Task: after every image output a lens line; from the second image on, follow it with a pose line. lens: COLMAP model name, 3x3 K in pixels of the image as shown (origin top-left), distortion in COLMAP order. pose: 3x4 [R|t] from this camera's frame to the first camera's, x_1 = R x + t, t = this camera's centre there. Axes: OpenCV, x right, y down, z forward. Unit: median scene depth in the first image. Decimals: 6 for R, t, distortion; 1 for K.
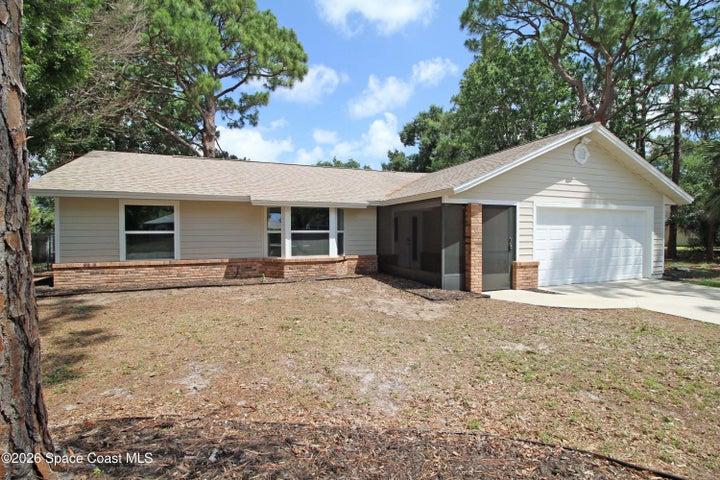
lens RADIAL K [[345.9, 0, 360.0], [0, 345.9, 240.0], [0, 0, 1]] dist [-0.004077, -0.000852]
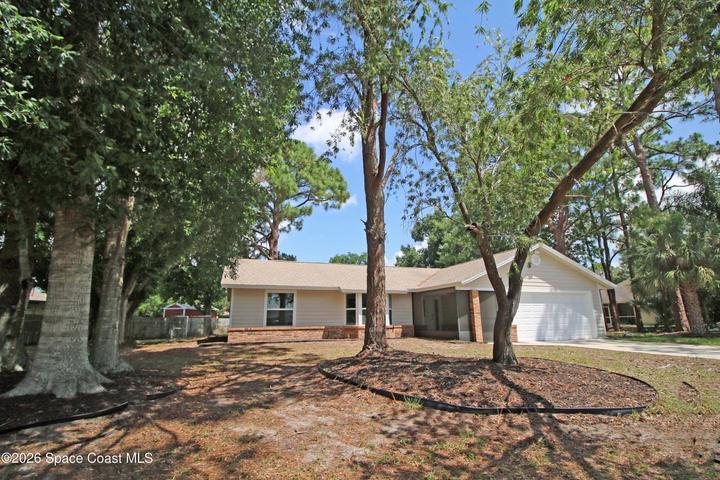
lens RADIAL K [[345.9, 0, 360.0], [0, 345.9, 240.0], [0, 0, 1]] dist [-0.004077, -0.000852]
pose [[0.999867, -0.010966, -0.012032, -0.155682], [0.007648, 0.968867, -0.247463, 0.053720], [0.014371, 0.247338, 0.968823, -0.535875]]
